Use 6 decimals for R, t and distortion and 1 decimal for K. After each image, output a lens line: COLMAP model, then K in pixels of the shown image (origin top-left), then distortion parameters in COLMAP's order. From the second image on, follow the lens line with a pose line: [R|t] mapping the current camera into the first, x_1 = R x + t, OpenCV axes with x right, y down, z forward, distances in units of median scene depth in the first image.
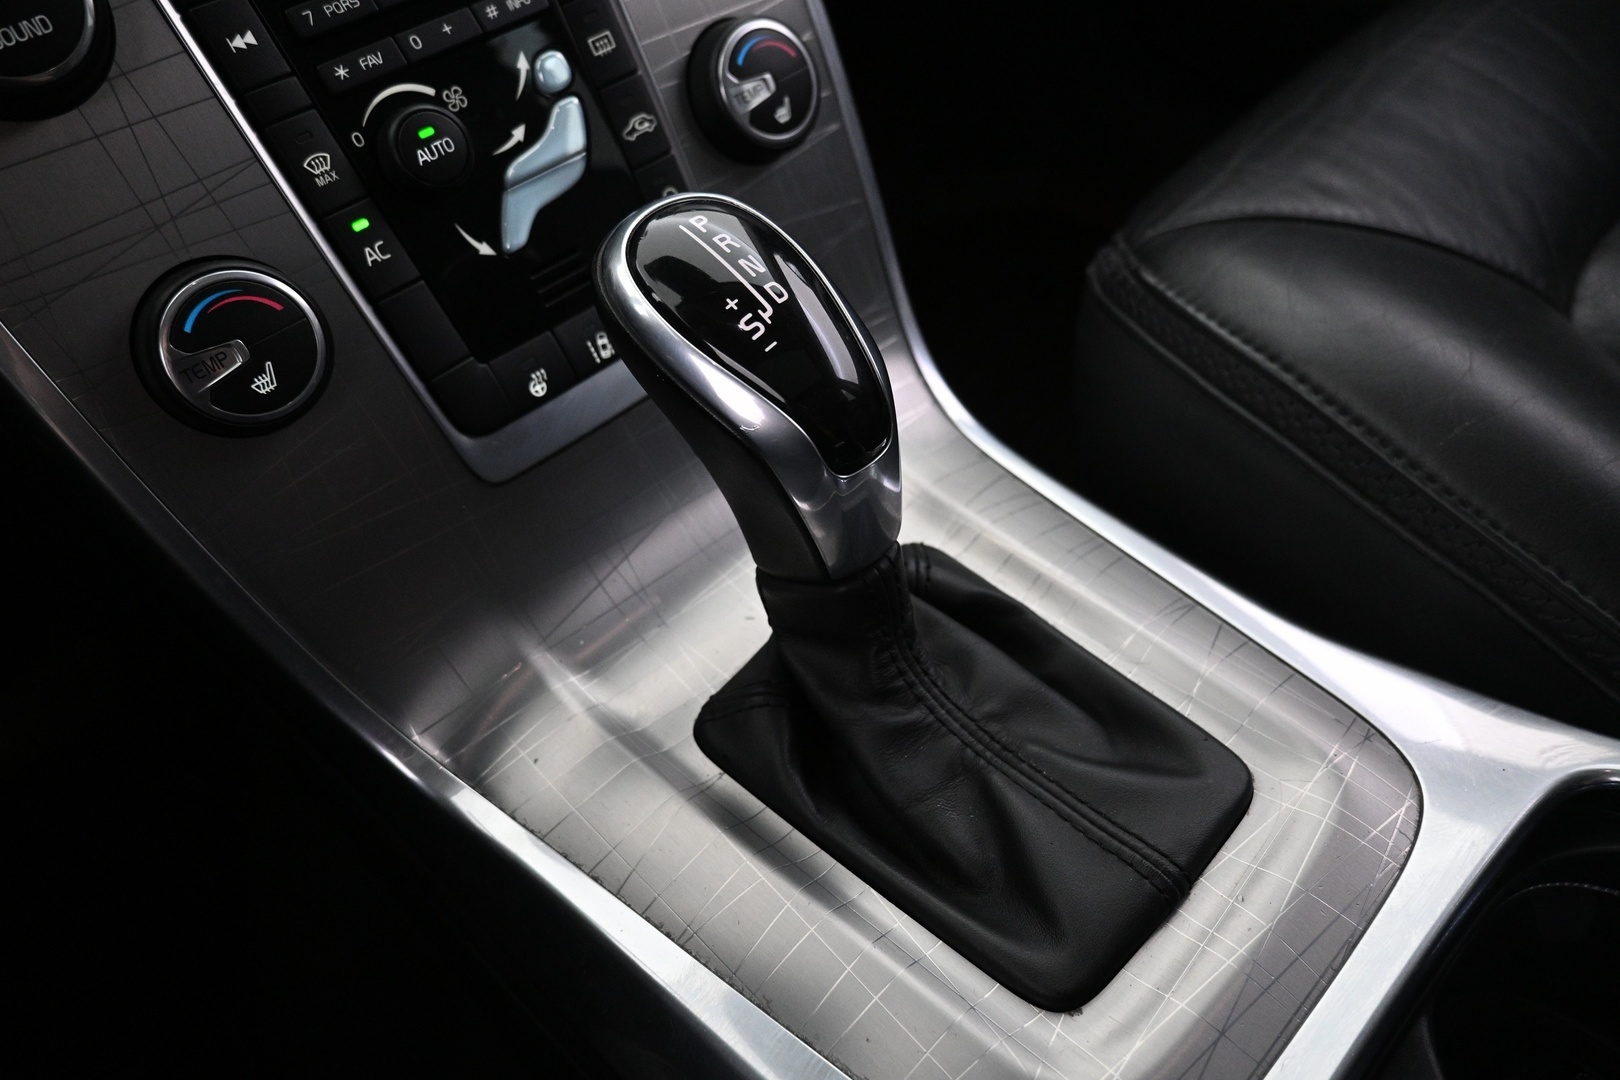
lens RADIAL K [[1101.2, 0, 815.6], [0, 1101.2, 538.1], [0, 0, 1]] dist [-0.008290, 0.003667]
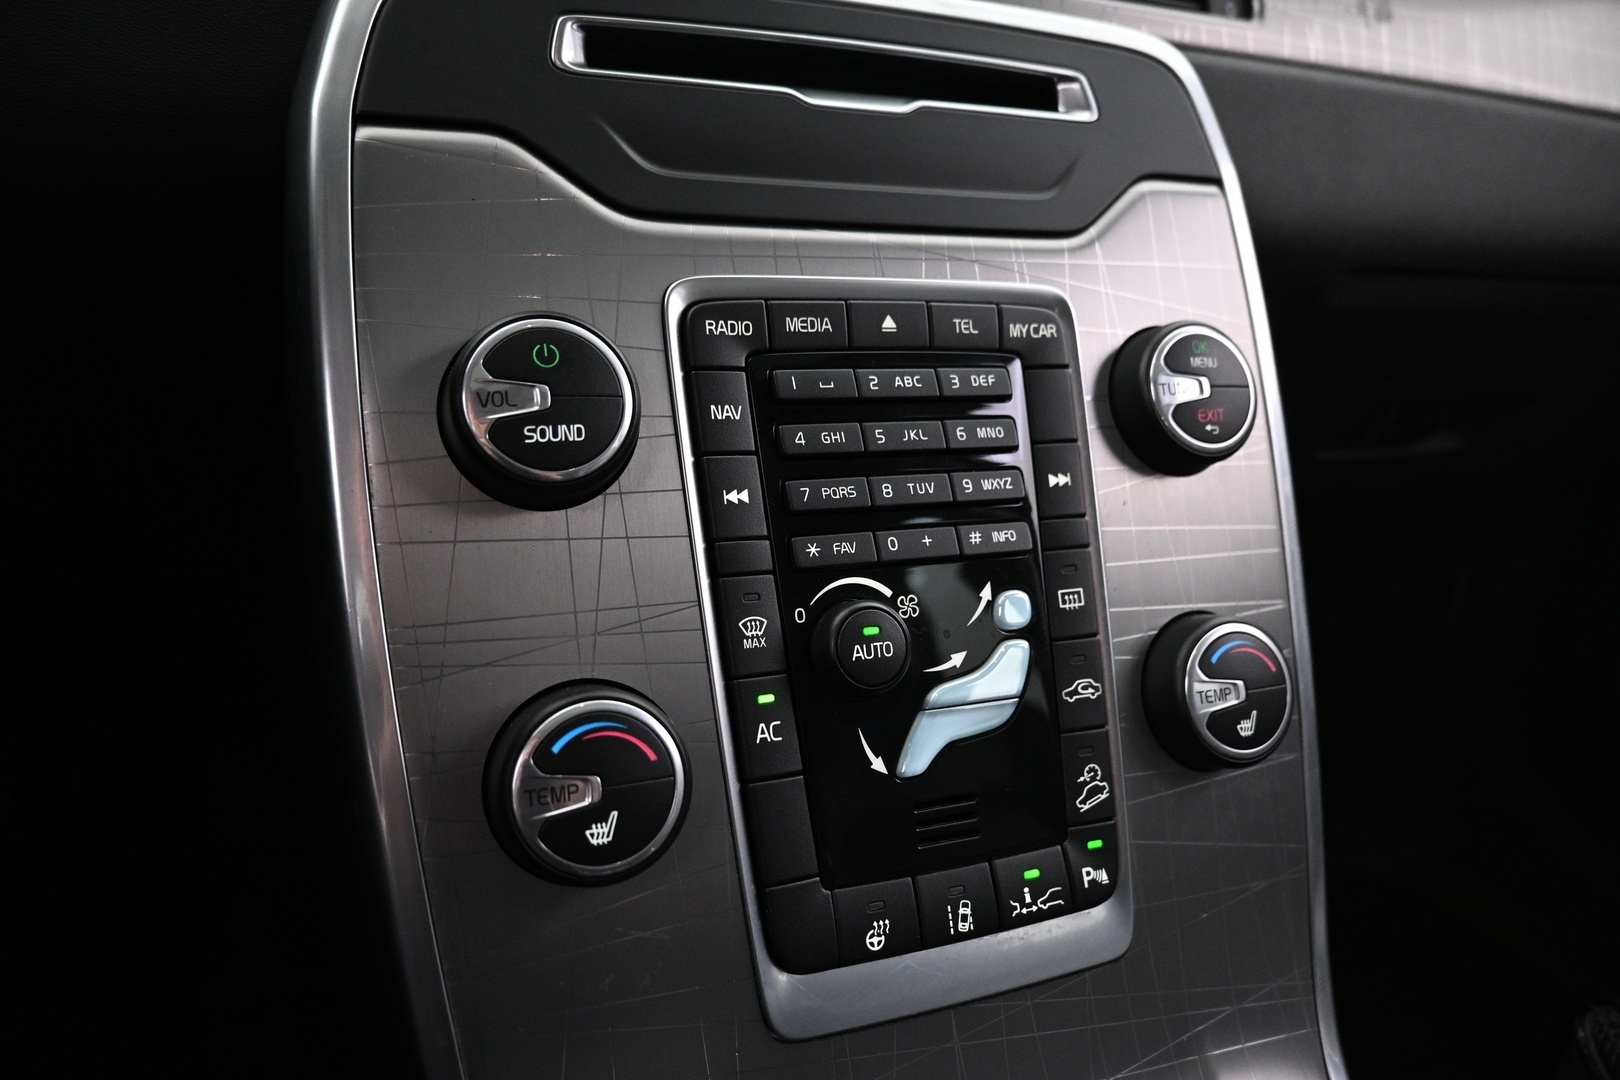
lens RADIAL K [[1101.2, 0, 814.2], [0, 1101.2, 539.0], [0, 0, 1]] dist [-0.008290, 0.003667]
pose [[0.915437, 0.262399, -0.305160, -0.131548], [-0.372471, 0.839587, -0.395422, -0.050202], [0.152450, 0.475647, 0.866325, 0.155023]]
